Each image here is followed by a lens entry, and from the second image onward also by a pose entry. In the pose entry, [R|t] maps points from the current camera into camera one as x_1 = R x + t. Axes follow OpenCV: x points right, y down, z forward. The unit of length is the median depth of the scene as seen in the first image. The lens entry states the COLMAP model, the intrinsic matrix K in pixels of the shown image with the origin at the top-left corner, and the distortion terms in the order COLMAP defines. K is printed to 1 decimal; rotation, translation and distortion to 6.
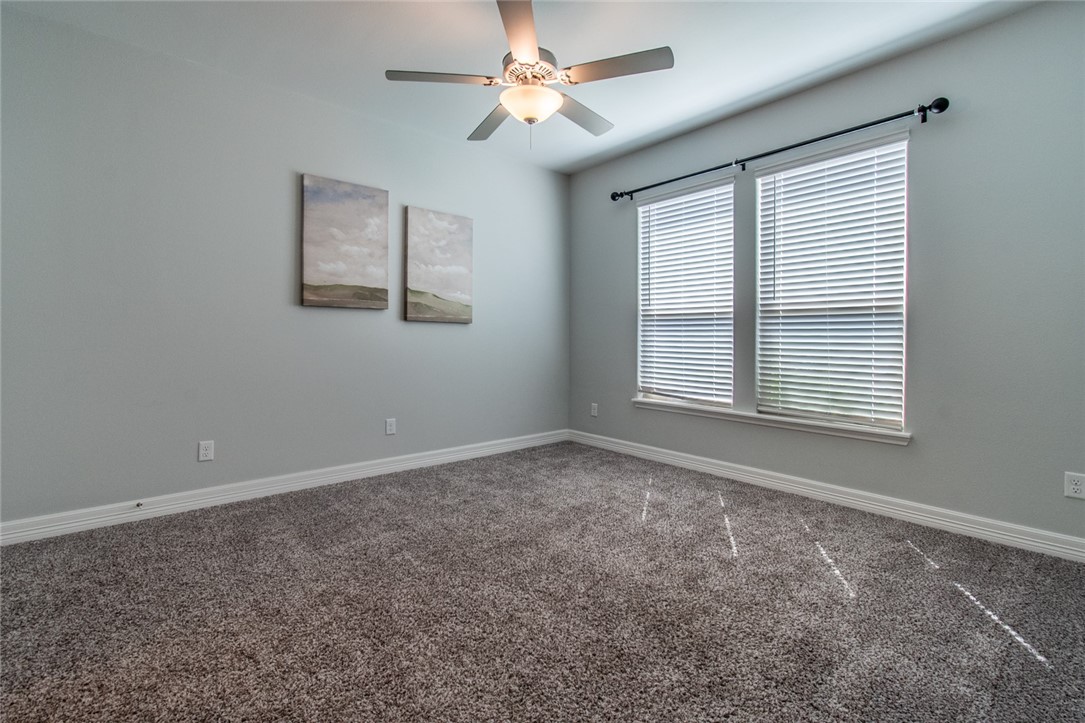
lens RADIAL K [[483.1, 0, 531.4], [0, 483.1, 336.2], [0, 0, 1]] dist [0.003344, -0.000353]
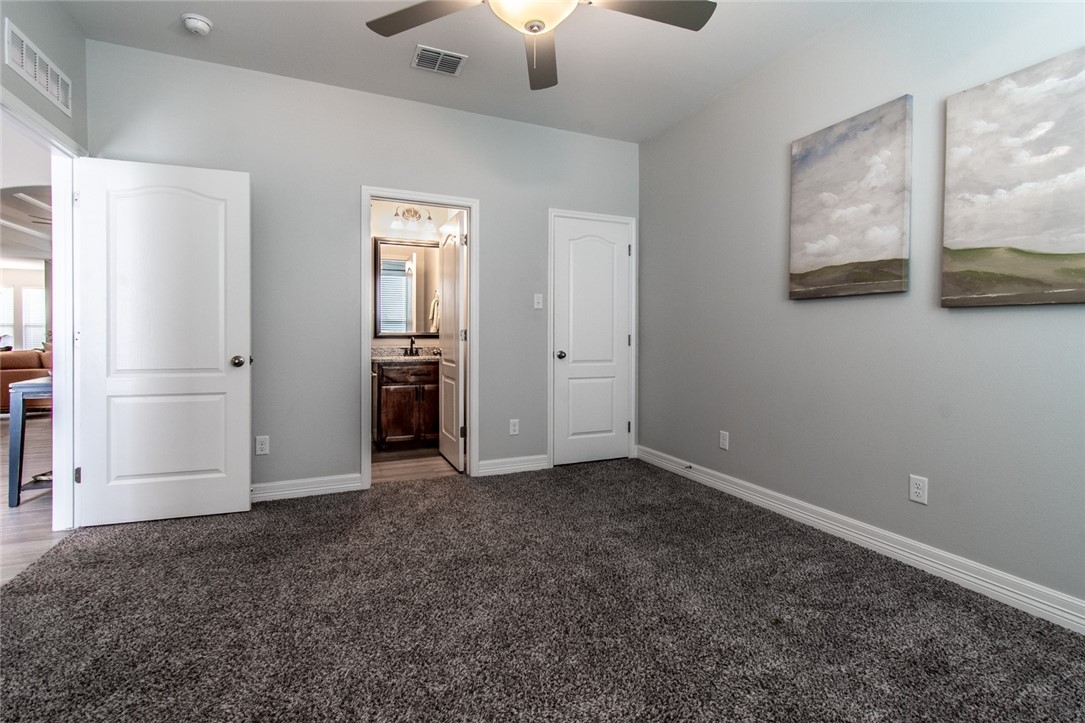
lens RADIAL K [[483.1, 0, 547.1], [0, 483.1, 339.0], [0, 0, 1]] dist [0.003344, -0.000353]
pose [[-0.256831, 0.000171, -0.966456, 0.408331], [-0.007279, 0.999971, 0.002111, 0.005665], [0.966429, 0.007577, -0.256822, 0.735998]]
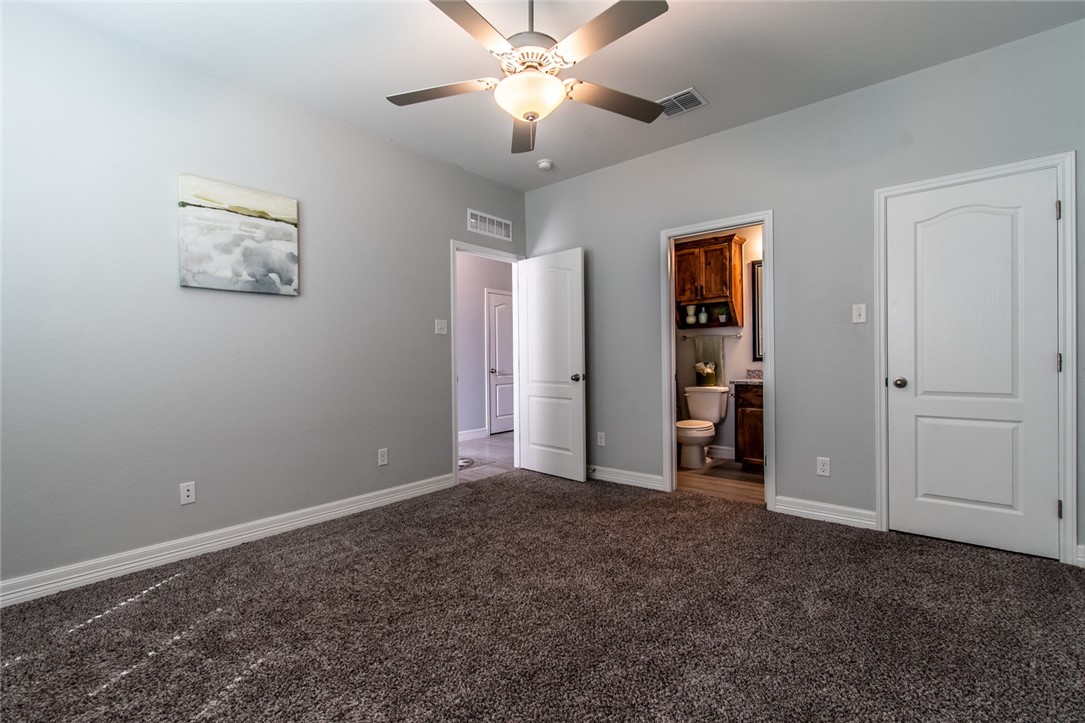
lens RADIAL K [[483.1, 0, 541.6], [0, 483.1, 363.6], [0, 0, 1]] dist [0.003344, -0.000353]
pose [[-0.979191, 0.005181, -0.202874, 0.100468], [0.003116, 0.999940, 0.010496, 0.001385], [0.202916, 0.009646, -0.979149, 1.144104]]
